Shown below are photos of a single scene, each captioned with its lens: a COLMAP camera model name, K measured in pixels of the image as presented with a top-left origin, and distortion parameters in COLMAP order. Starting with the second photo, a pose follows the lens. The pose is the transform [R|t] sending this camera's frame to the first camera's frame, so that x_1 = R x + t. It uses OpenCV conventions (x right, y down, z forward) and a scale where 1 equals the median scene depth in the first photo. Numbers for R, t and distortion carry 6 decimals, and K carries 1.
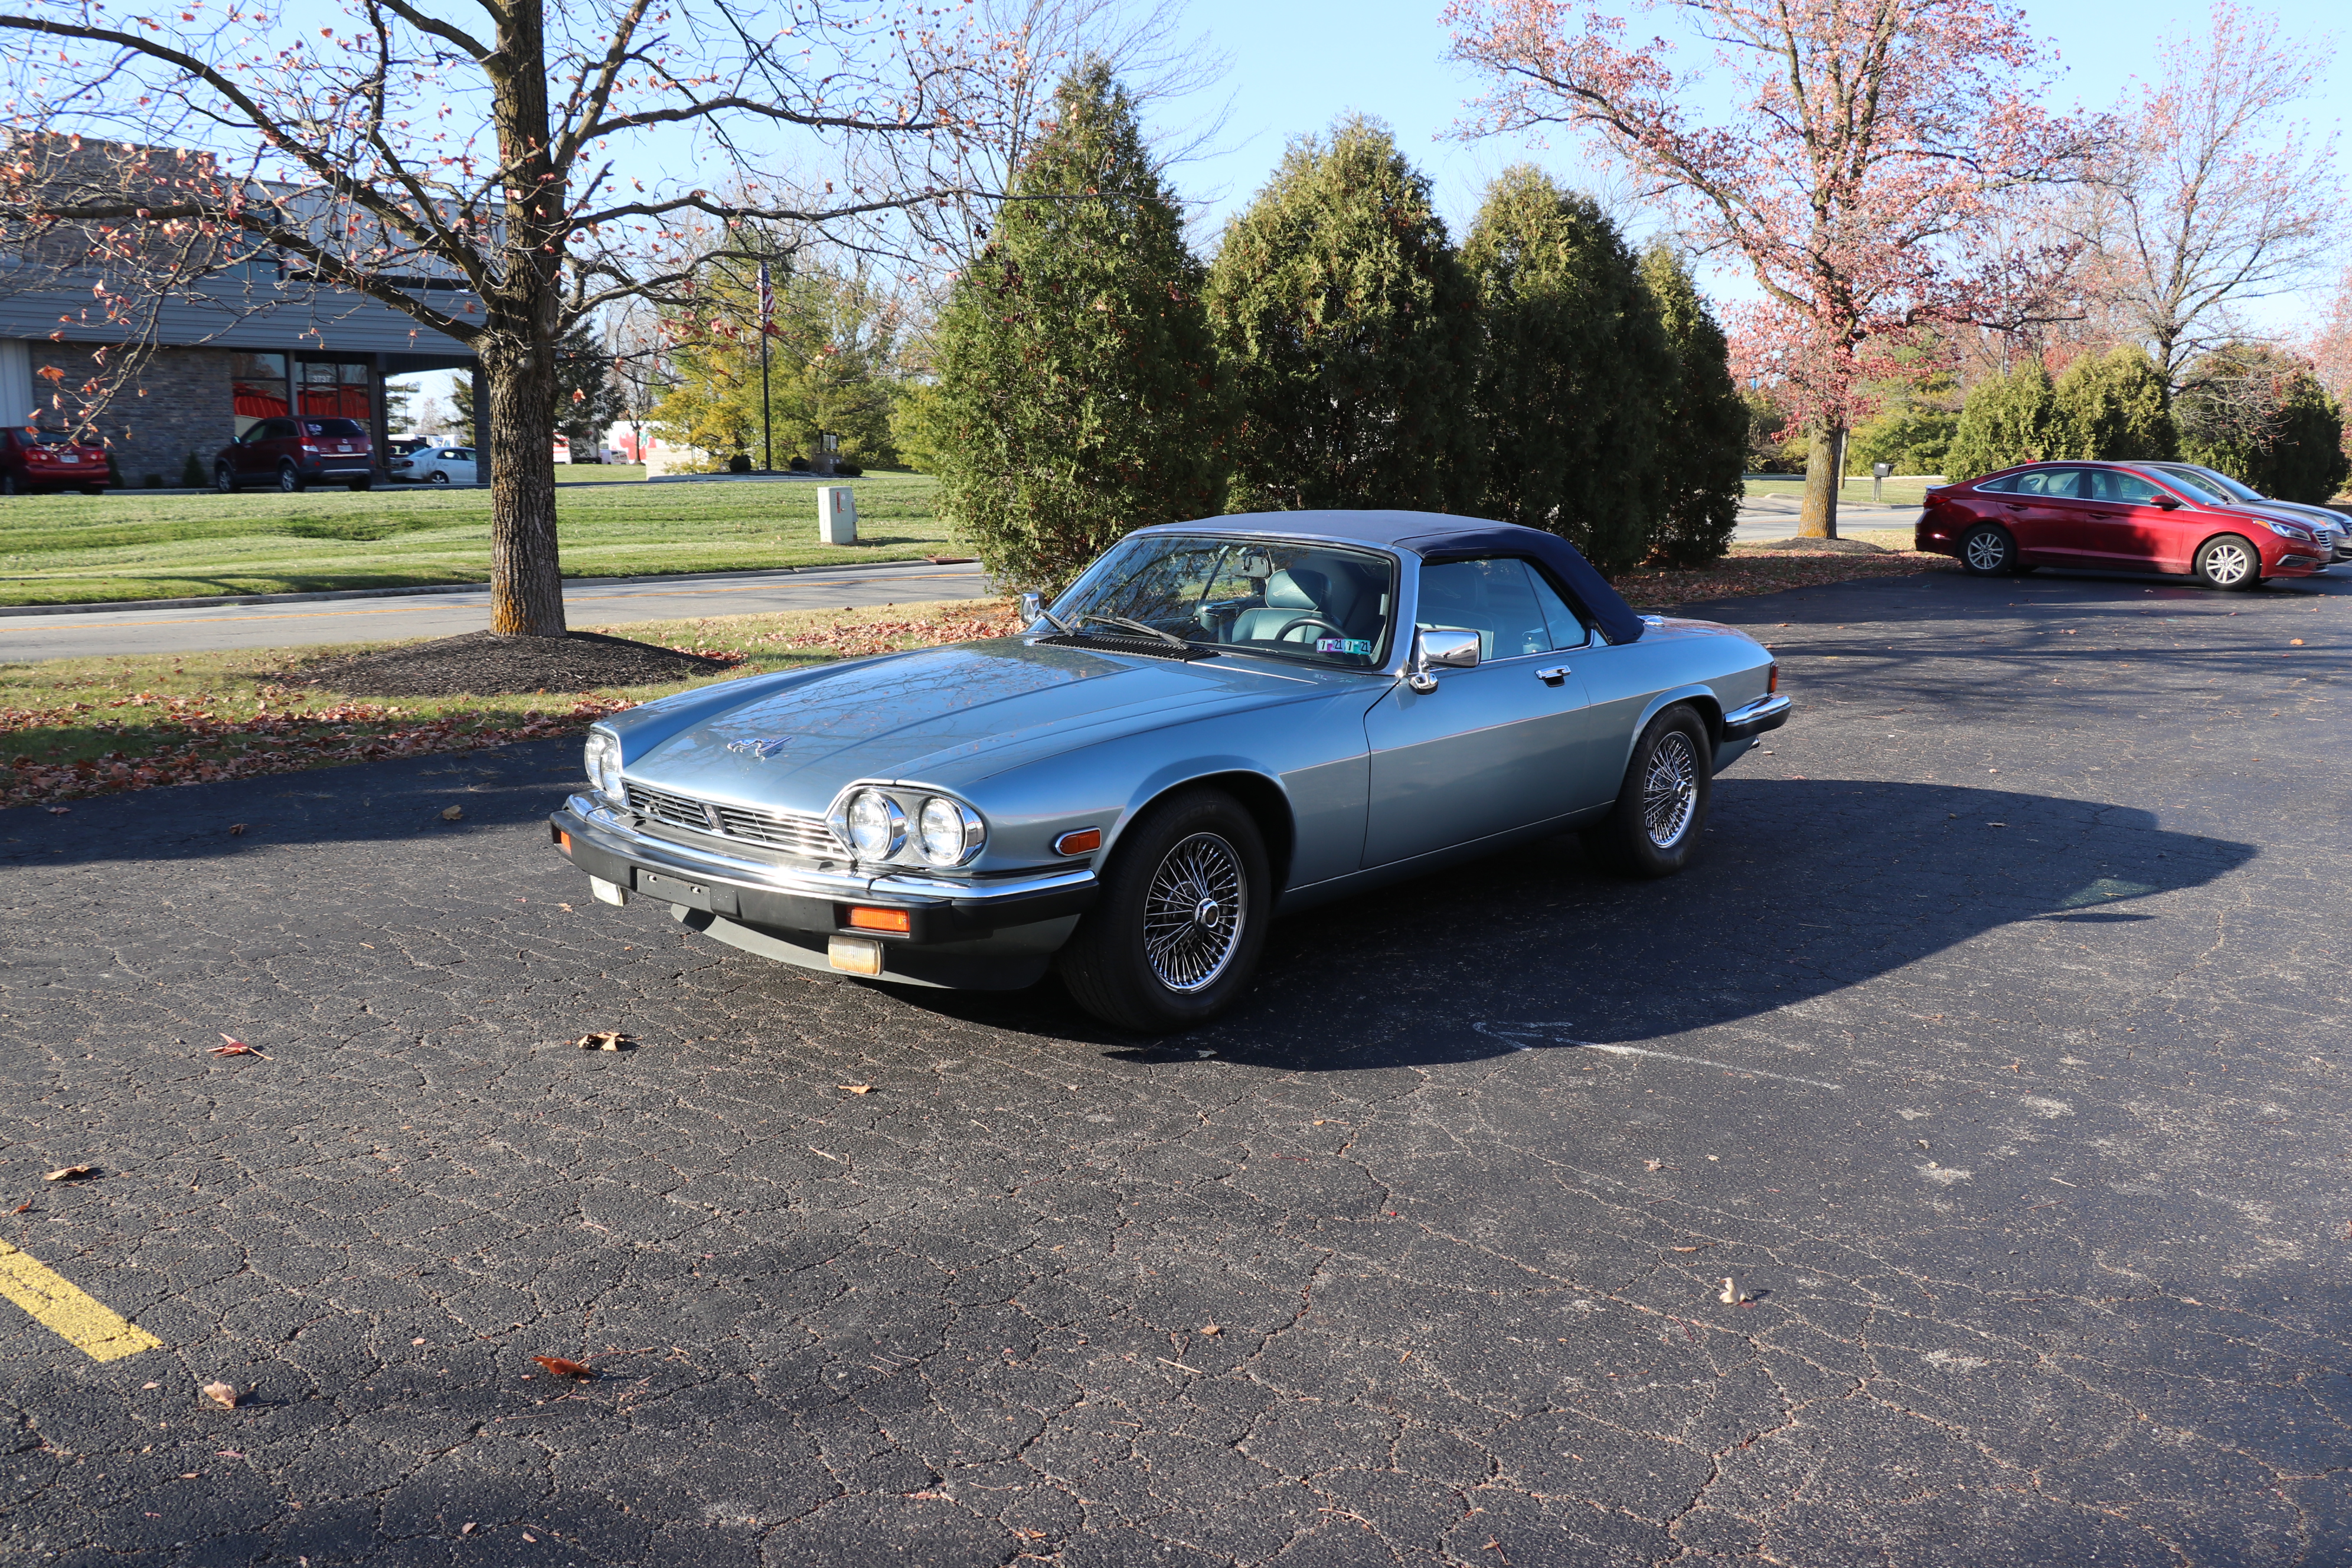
lens RADIAL K [[2187.8, 0, 1181.7], [0, 2187.8, 780.3], [0, 0, 1]] dist [-0.056564, 0.000000]
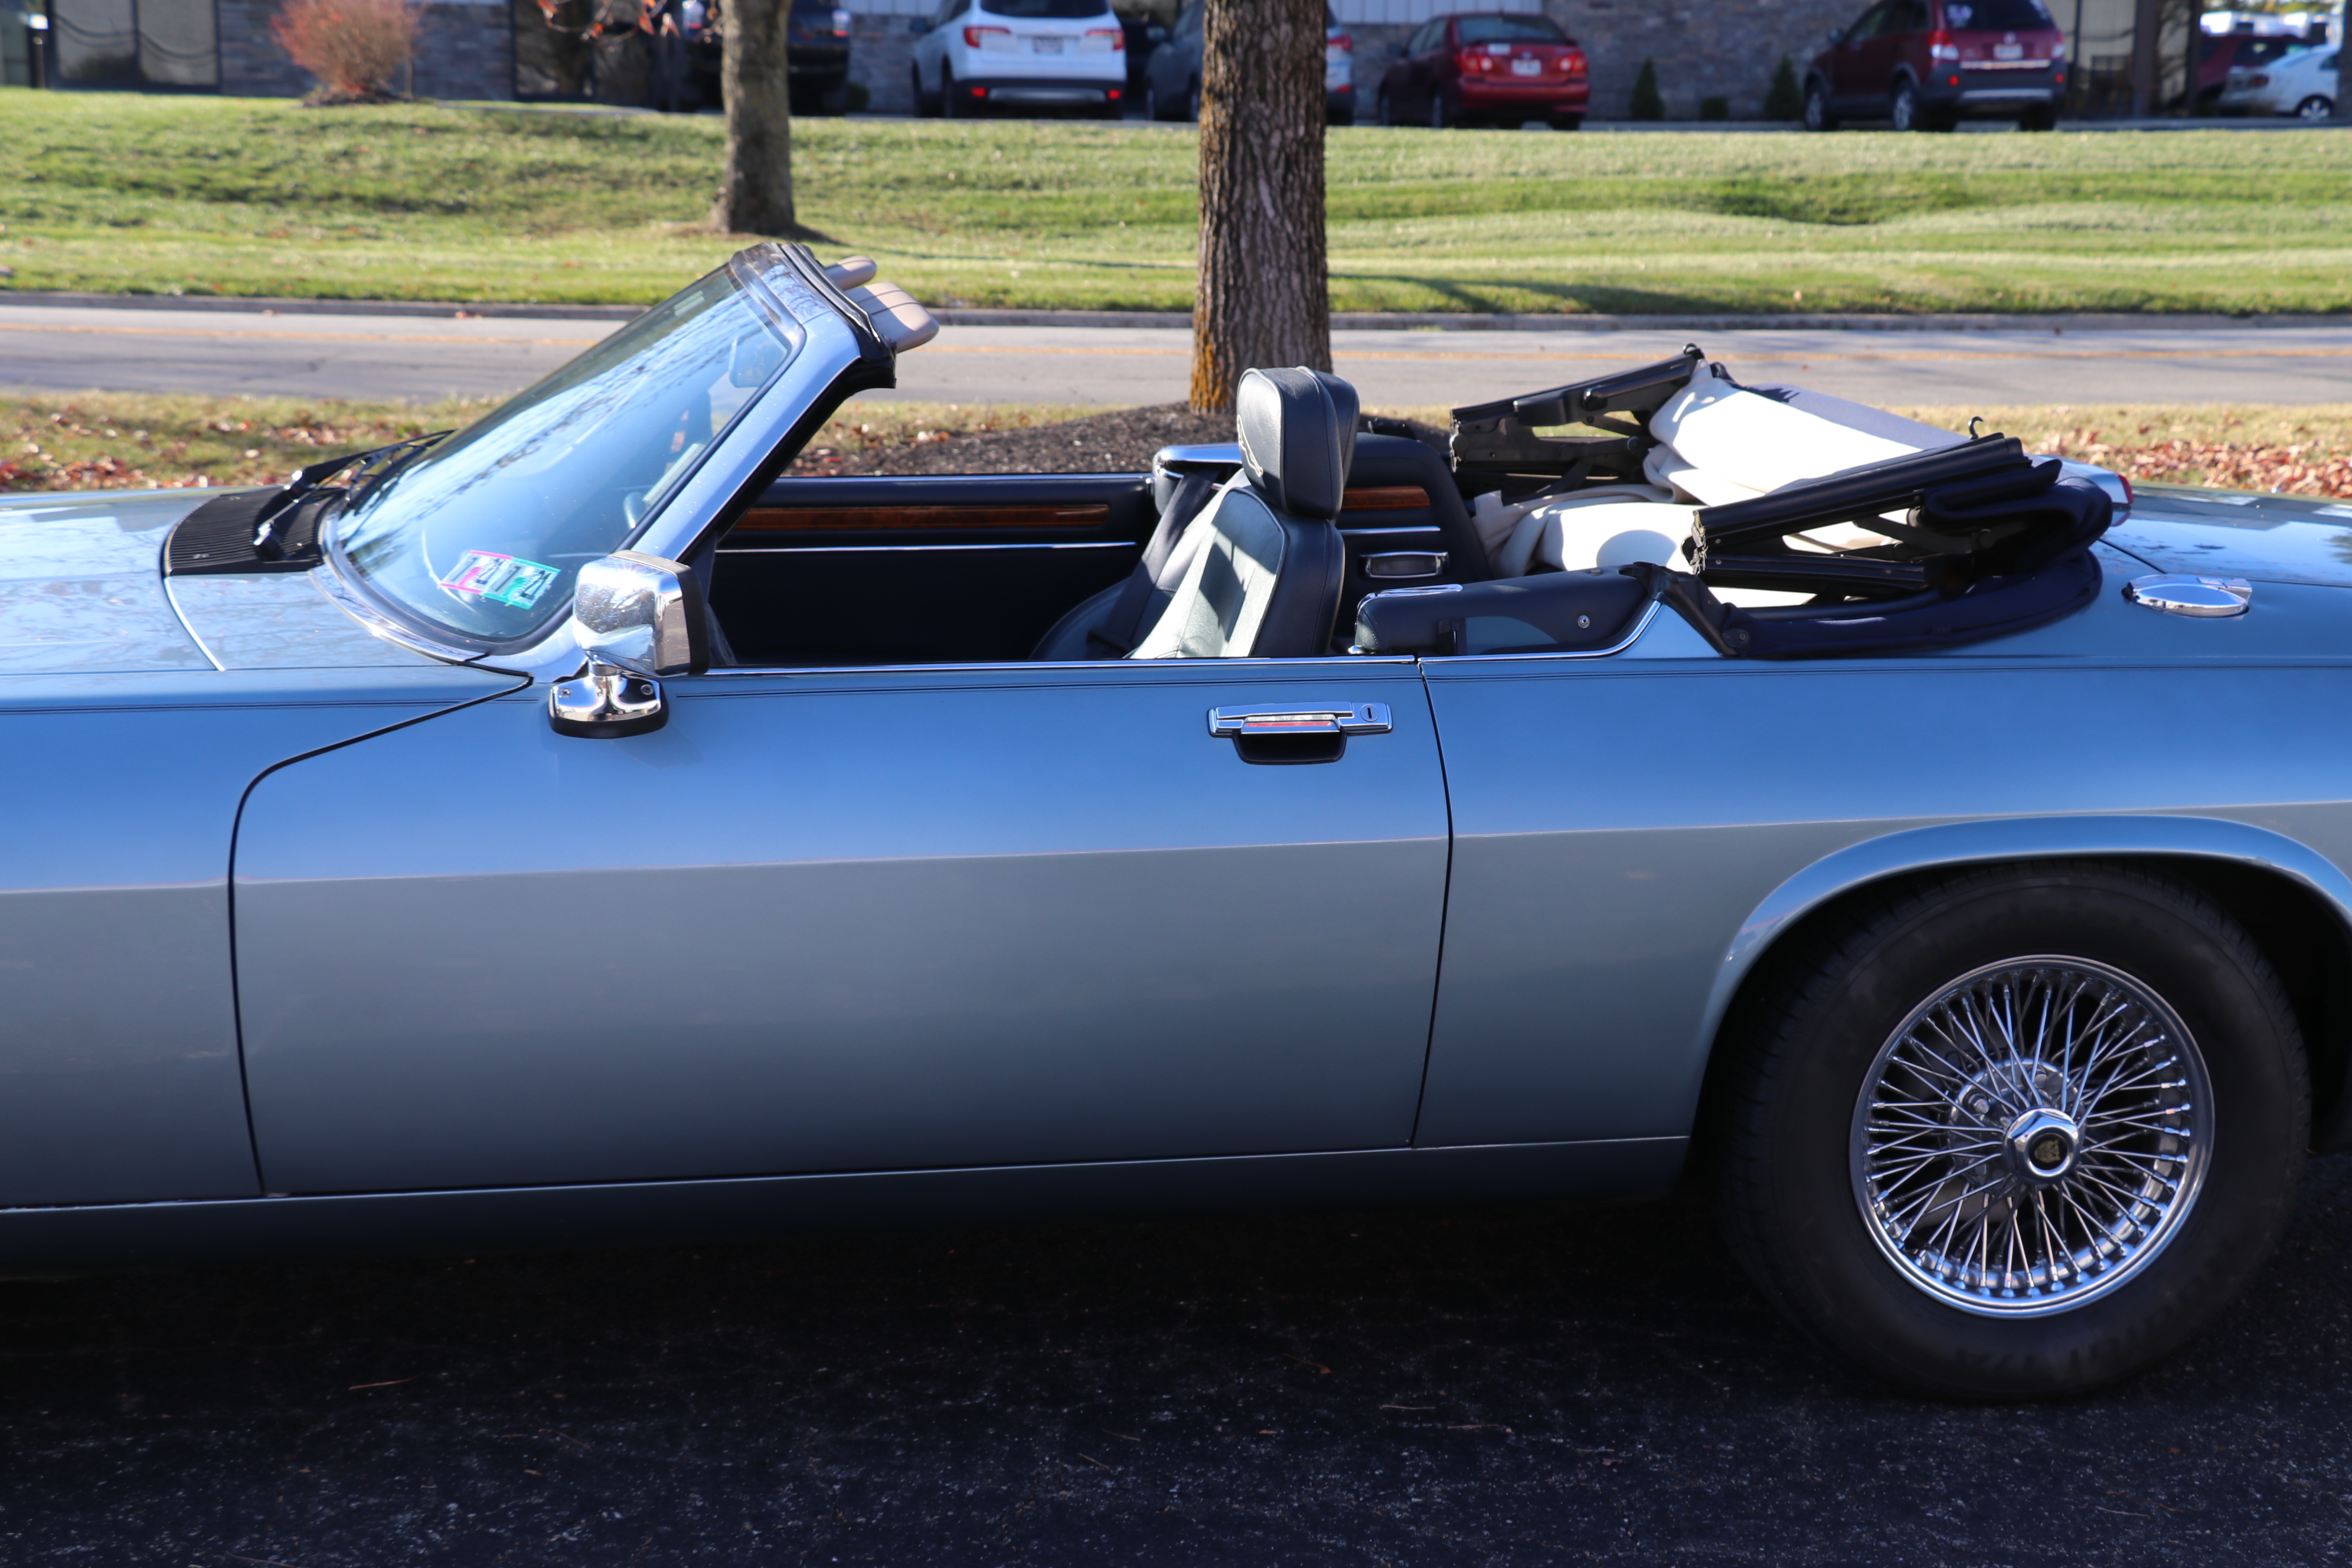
lens RADIAL K [[3859.7, 0, 1189.7], [0, 3859.7, 796.8], [0, 0, 1]] dist [0.194494, 0.000000]
pose [[0.745086, 0.133398, -0.653492, 0.298822], [-0.111793, 0.990911, 0.074814, -0.044017], [0.657533, 0.017313, 0.753227, 0.300049]]
